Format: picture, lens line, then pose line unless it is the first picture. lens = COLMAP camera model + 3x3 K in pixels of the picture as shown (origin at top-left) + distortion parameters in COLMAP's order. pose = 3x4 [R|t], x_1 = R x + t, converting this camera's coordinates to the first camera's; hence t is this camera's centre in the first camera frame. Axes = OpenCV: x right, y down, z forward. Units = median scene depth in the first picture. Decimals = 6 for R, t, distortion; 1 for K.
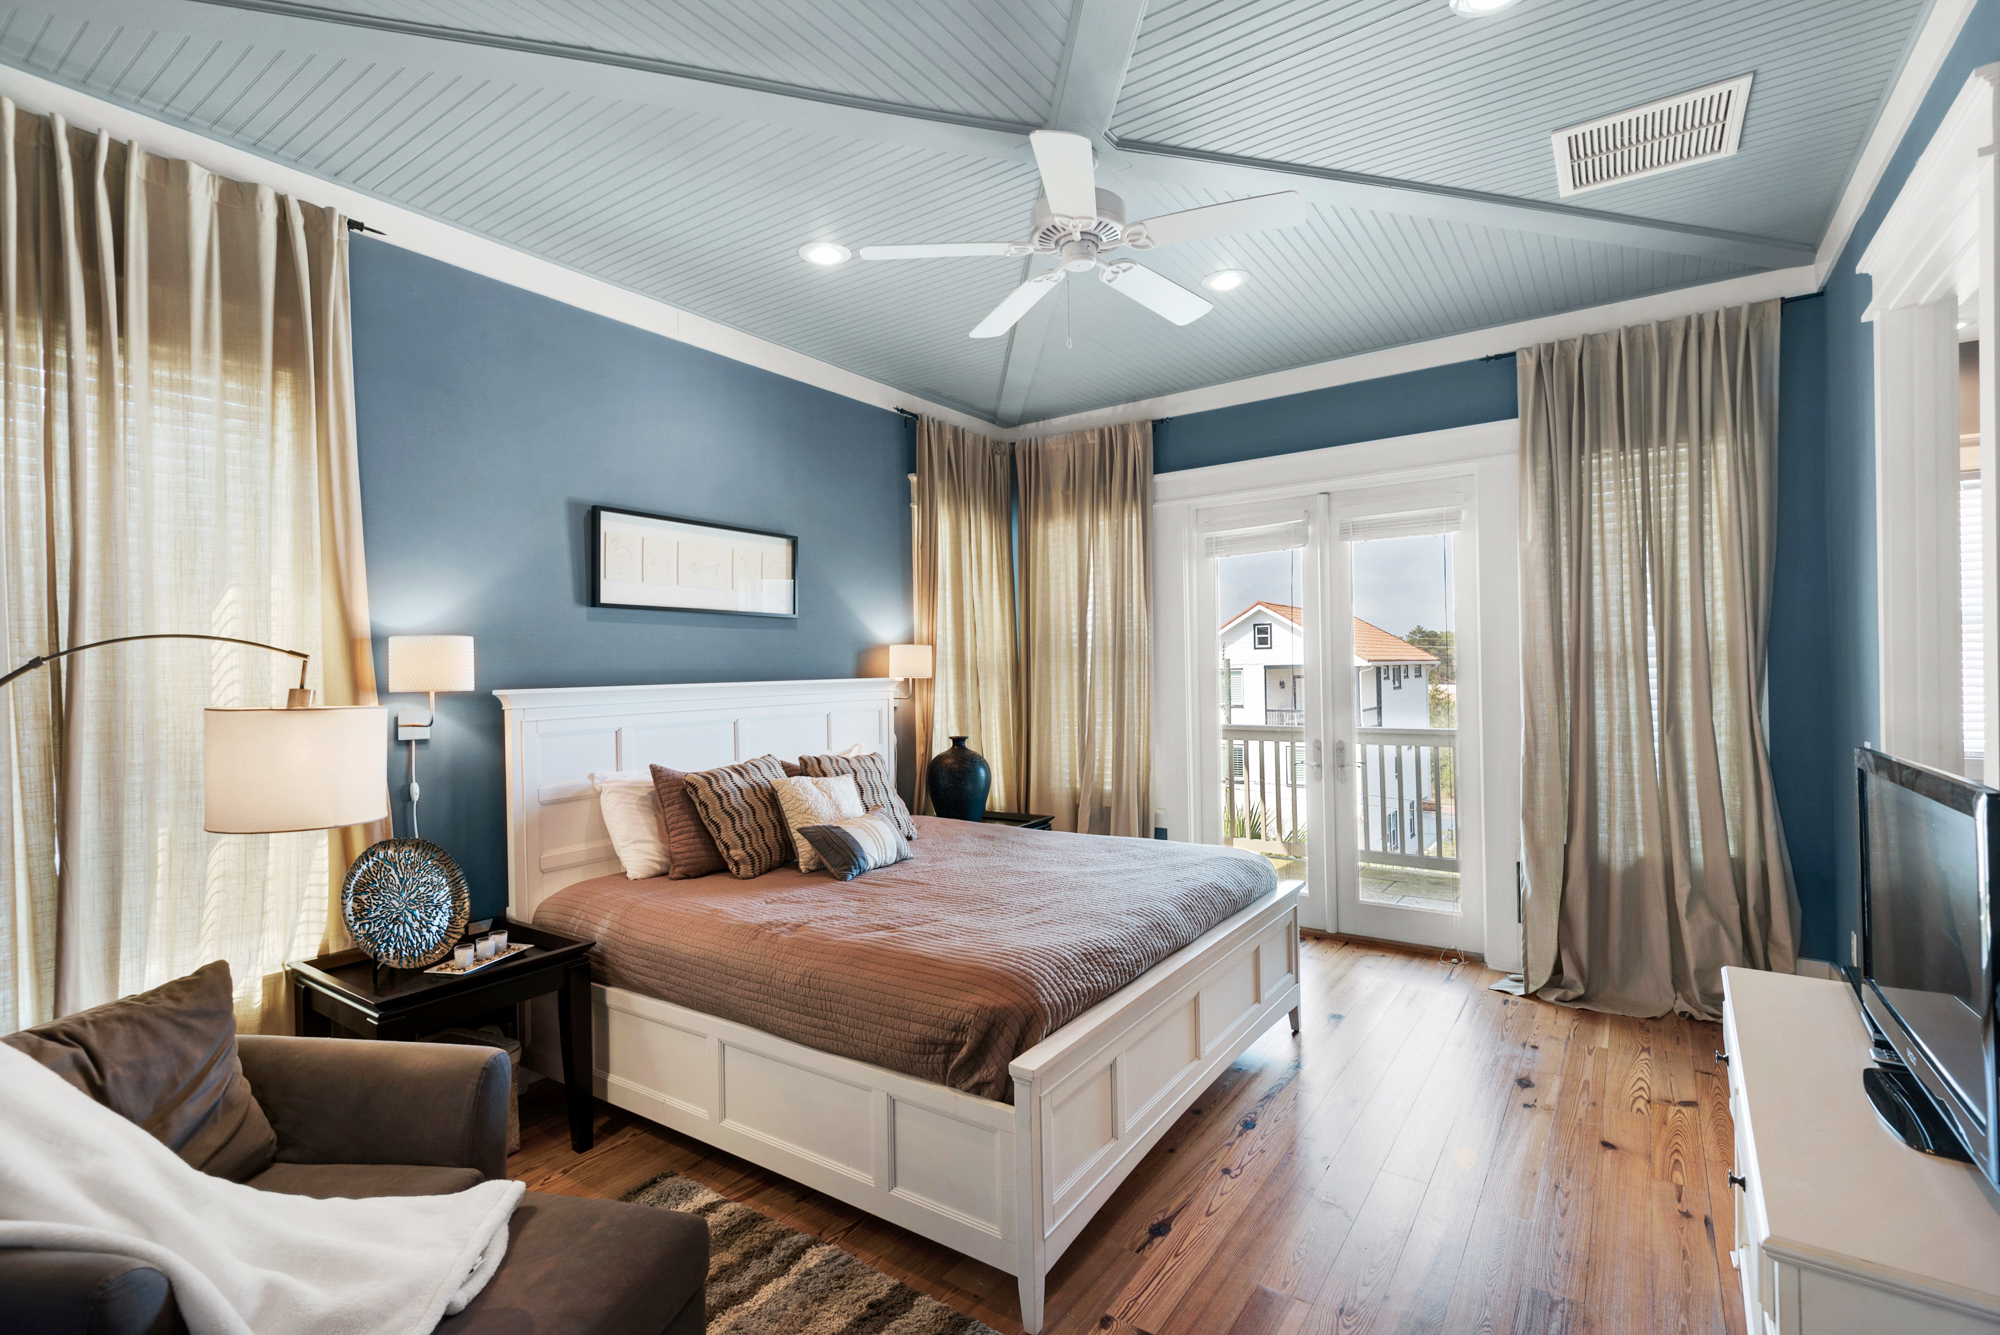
lens RADIAL K [[905.1, 0, 1000.0], [0, 905.1, 667.5], [0, 0, 1]] dist [0.000391, 0.000033]
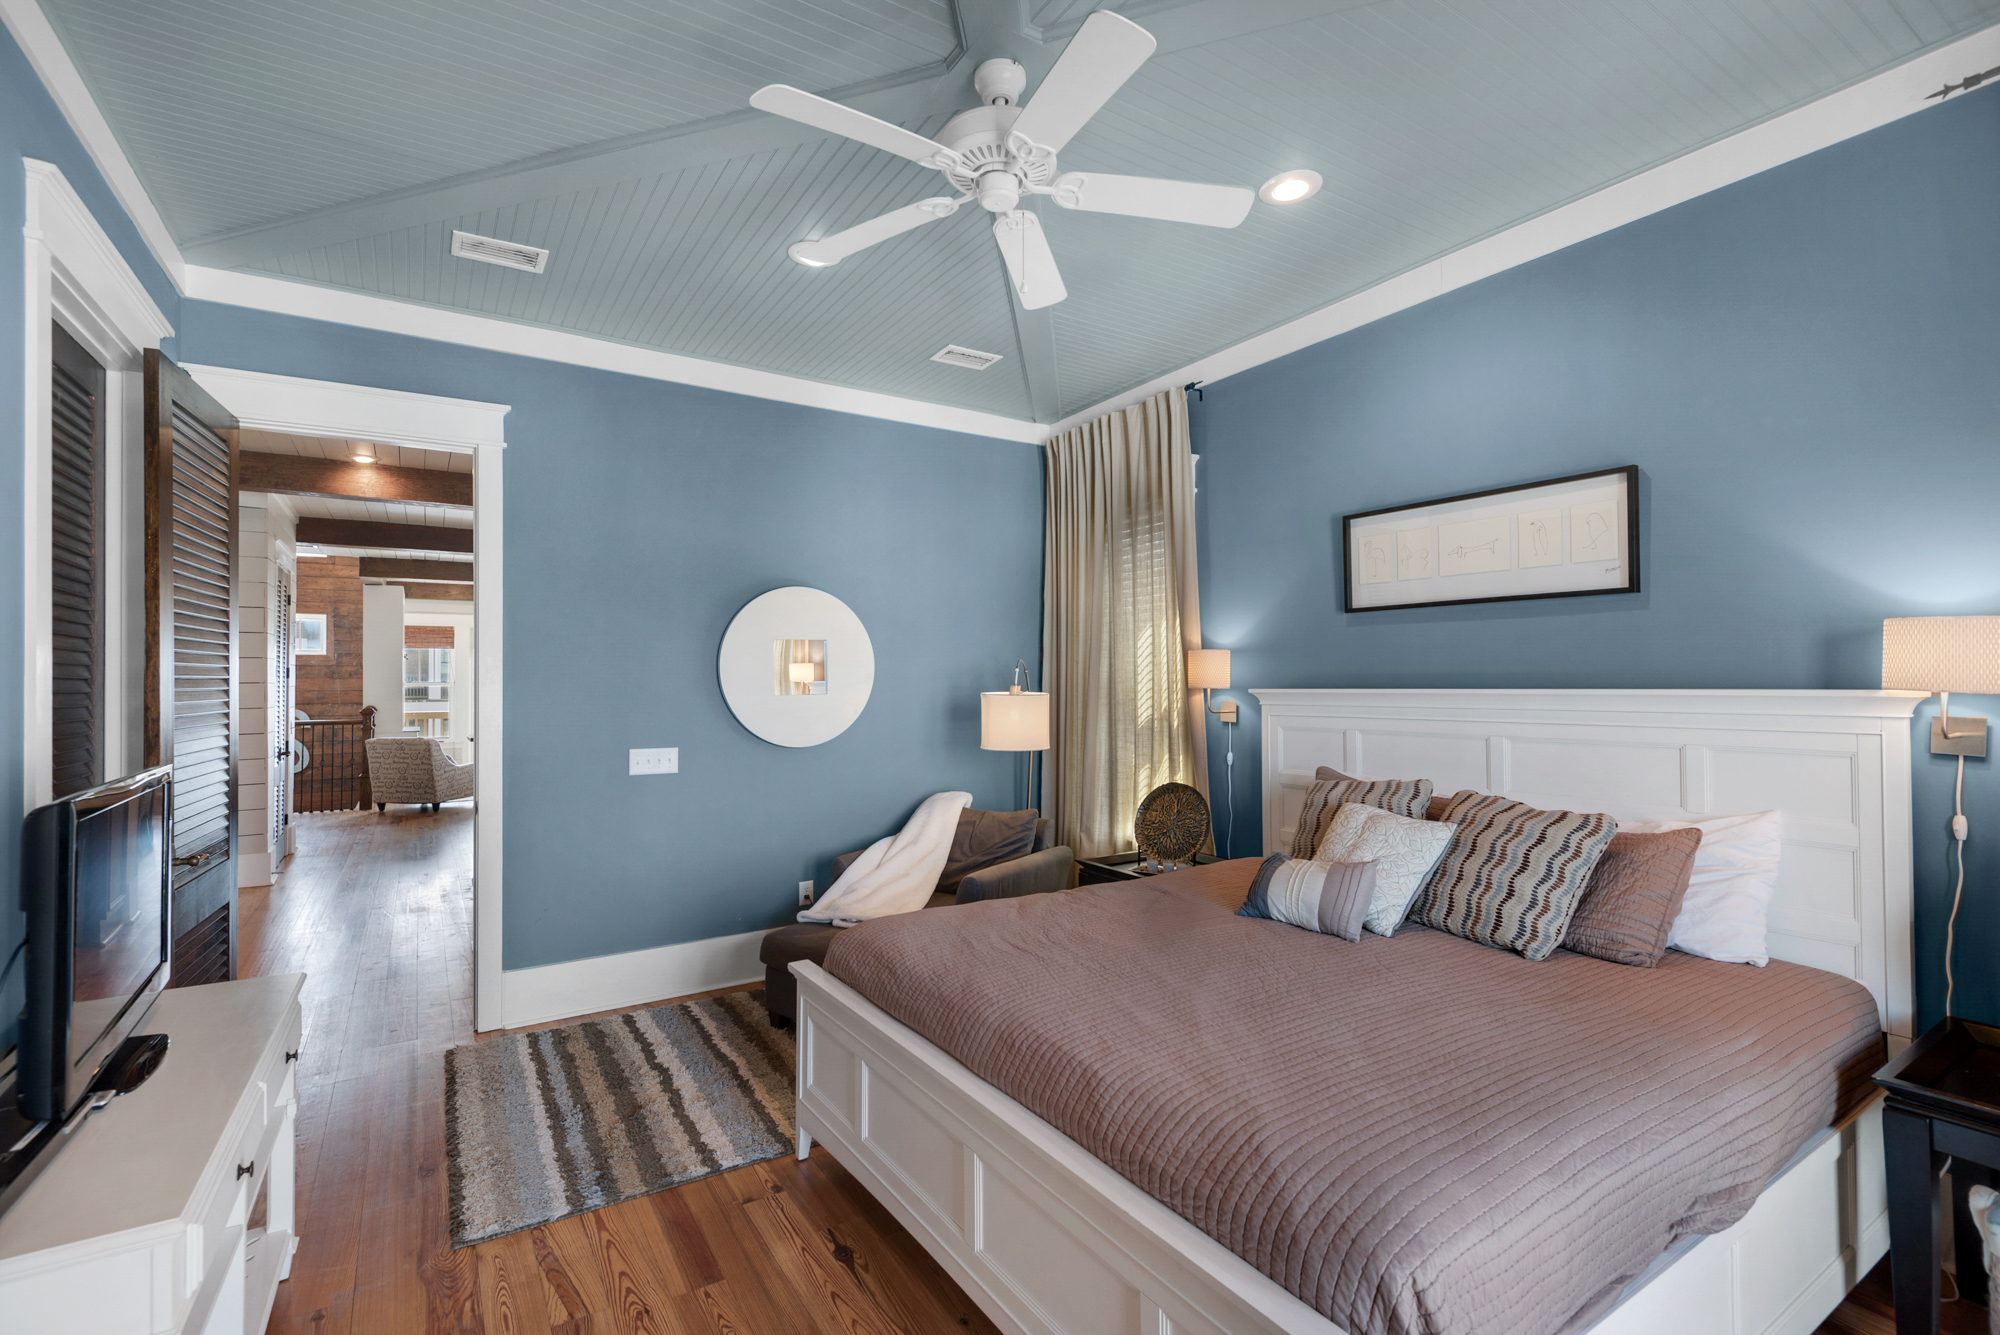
lens RADIAL K [[905.1, 0, 1000.0], [0, 905.1, 667.5], [0, 0, 1]] dist [0.000391, 0.000033]
pose [[-0.389890, 0.005257, -0.920846, 0.677933], [0.015576, 0.999878, -0.000886, -0.008255], [0.920730, -0.014688, -0.389925, 1.037405]]
